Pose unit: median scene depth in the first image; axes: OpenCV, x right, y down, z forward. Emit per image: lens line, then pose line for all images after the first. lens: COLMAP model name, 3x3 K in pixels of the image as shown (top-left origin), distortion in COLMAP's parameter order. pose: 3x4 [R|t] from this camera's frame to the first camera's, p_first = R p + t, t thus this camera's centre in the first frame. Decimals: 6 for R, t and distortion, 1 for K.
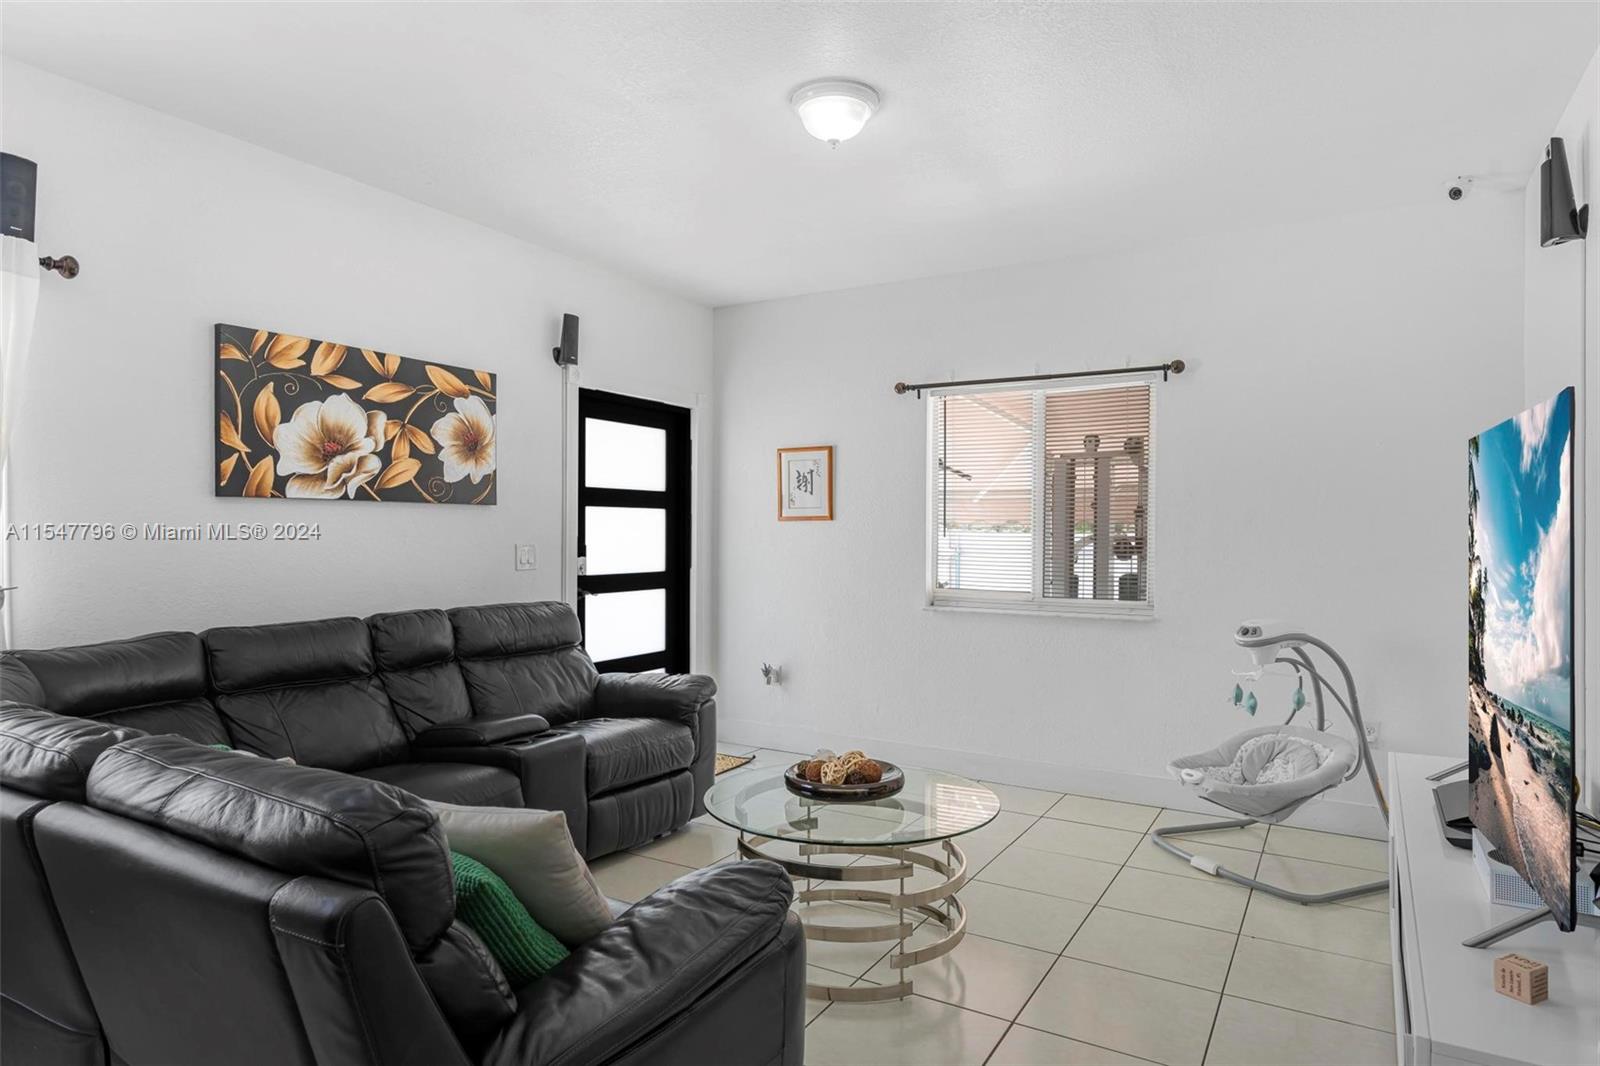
lens RADIAL K [[941.8, 0, 793.3], [0, 941.8, 536.7], [0, 0, 1]] dist [-0.007123, 0.001128]
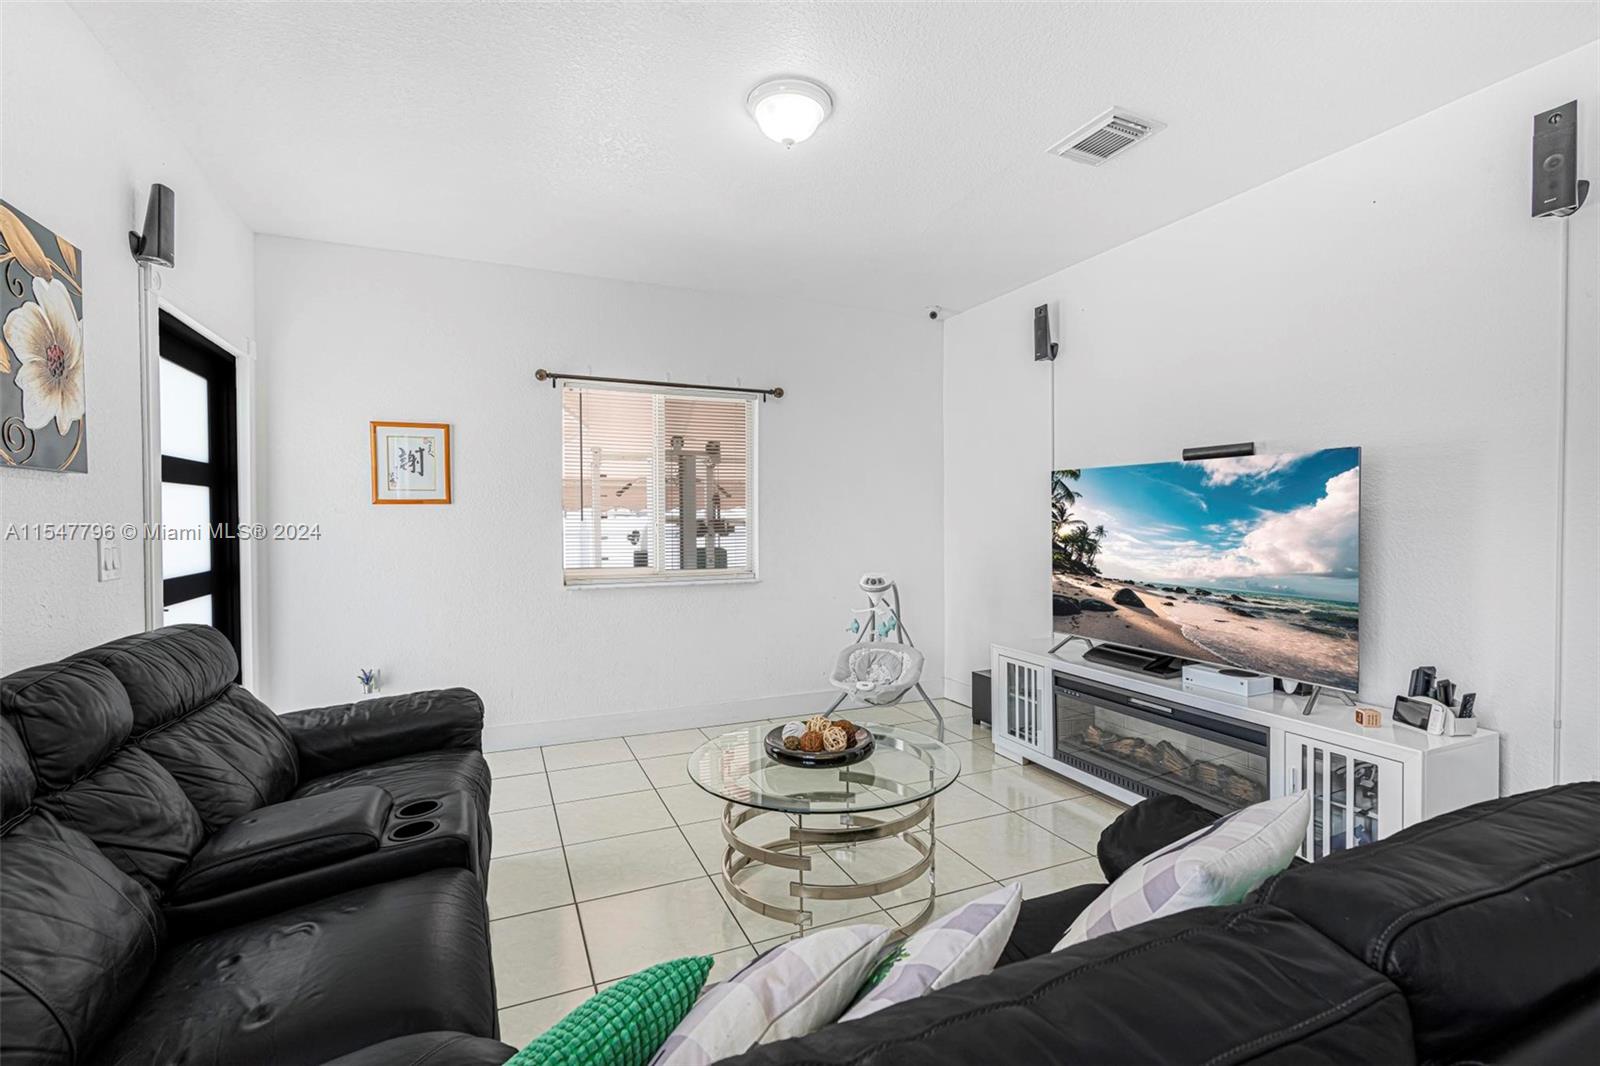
lens RADIAL K [[734.6, 0, 792.3], [0, 734.6, 531.2], [0, 0, 1]] dist [-0.005664, 0.000710]
pose [[0.566342, -0.021328, 0.823895, -0.393647], [0.008845, 0.999765, 0.019801, -0.002028], [-0.824123, -0.003926, 0.566397, 0.330186]]
